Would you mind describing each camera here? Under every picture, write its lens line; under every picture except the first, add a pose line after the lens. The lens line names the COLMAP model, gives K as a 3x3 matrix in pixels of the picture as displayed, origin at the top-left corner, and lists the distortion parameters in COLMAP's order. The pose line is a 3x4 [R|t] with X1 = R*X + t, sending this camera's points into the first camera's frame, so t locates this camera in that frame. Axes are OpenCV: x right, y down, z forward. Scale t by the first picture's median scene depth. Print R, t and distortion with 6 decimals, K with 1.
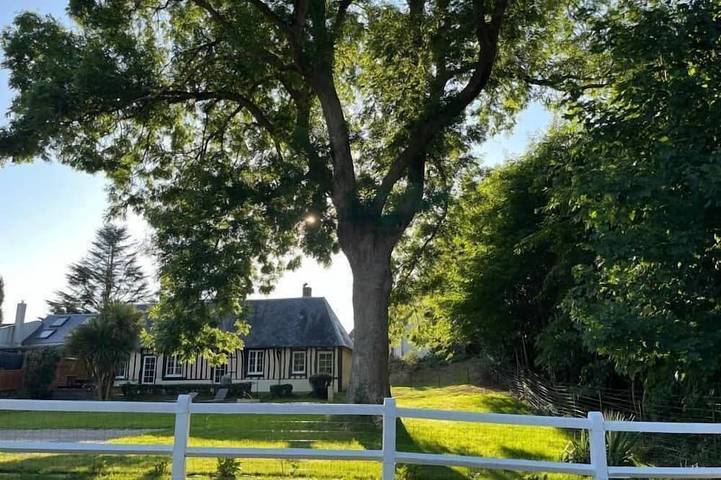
lens RADIAL K [[631.6, 0, 360.5], [0, 631.6, 240.0], [0, 0, 1]] dist [0.002184, 0.000043]
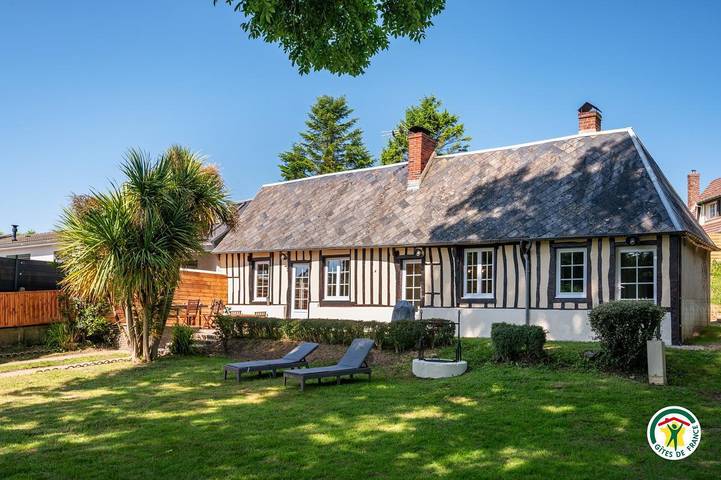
lens RADIAL K [[631.6, 0, 360.5], [0, 631.6, 240.0], [0, 0, 1]] dist [0.002184, 0.000043]
pose [[0.881648, -0.030307, -0.470934, -0.018707], [0.088715, 0.990787, 0.102324, 0.111775], [0.463494, -0.131992, 0.876214, 0.543772]]
